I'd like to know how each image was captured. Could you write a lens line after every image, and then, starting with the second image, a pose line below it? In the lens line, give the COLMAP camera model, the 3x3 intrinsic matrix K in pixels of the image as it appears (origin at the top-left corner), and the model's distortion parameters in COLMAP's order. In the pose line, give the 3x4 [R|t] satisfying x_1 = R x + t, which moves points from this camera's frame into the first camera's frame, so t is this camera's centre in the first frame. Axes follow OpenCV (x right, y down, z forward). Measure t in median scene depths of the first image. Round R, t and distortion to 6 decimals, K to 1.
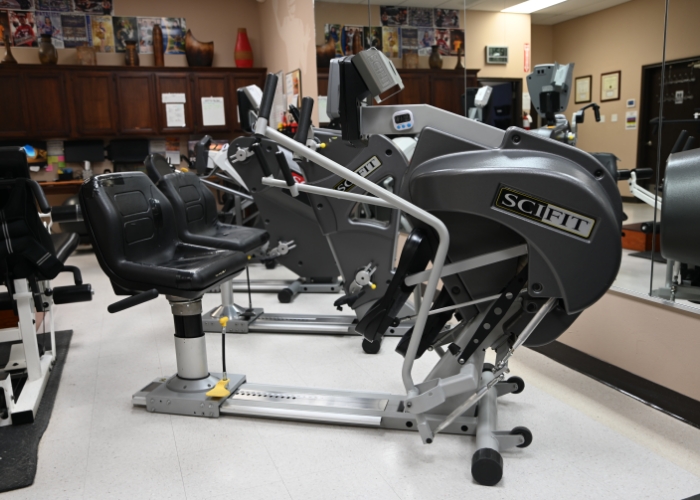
lens RADIAL K [[572.6, 0, 351.8], [0, 572.6, 258.3], [0, 0, 1]] dist [-0.098129, 0.081579]
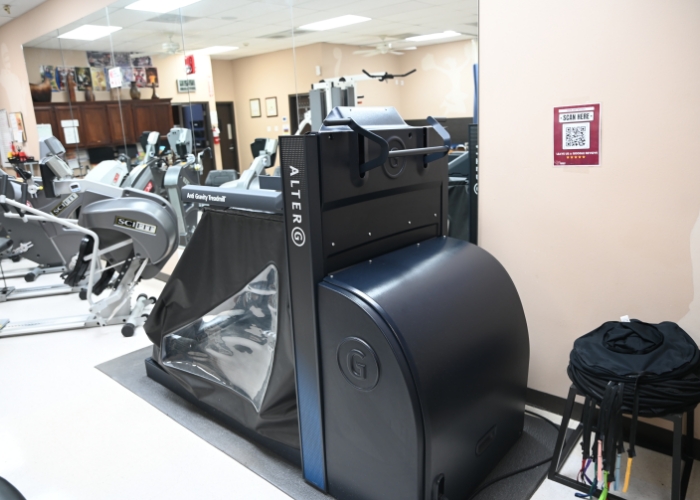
lens RADIAL K [[511.2, 0, 350.0], [0, 511.2, 250.0], [0, 0, 1]] dist [-0.076739, 0.048628]
pose [[0.894365, -0.118997, 0.431221, 0.061069], [0.102052, 0.992825, 0.062316, -0.003872], [-0.435542, -0.011727, 0.900092, -0.426092]]
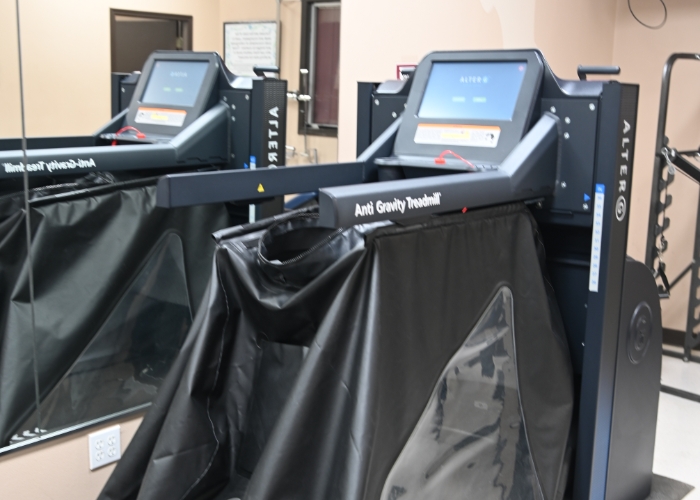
lens RADIAL K [[845.9, 0, 323.3], [0, 845.9, 249.8], [0, 0, 1]] dist [-0.007744, -0.202622]
pose [[-0.471775, -0.125343, 0.872764, -0.136385], [0.165934, 0.959536, 0.227500, -0.099509], [-0.865964, 0.252150, -0.431886, 0.210733]]
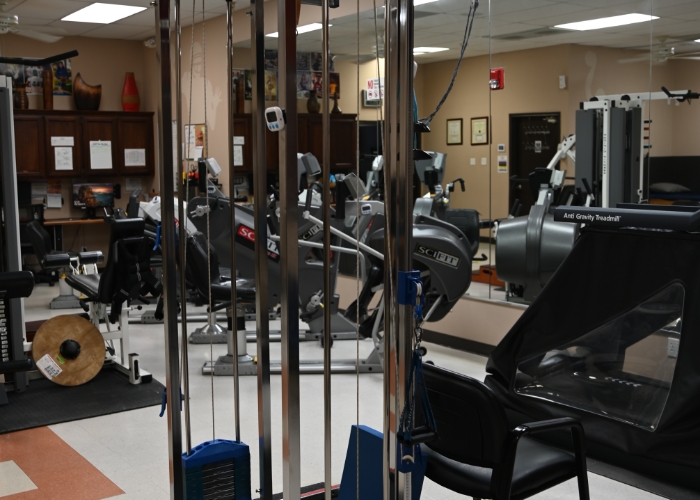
lens RADIAL K [[845.9, 0, 323.3], [0, 845.9, 249.8], [0, 0, 1]] dist [-0.007744, -0.202622]
pose [[0.974694, -0.001484, 0.223540, -0.246091], [0.021574, 0.995935, -0.087455, 0.052500], [-0.222501, 0.090064, 0.970763, -0.624845]]
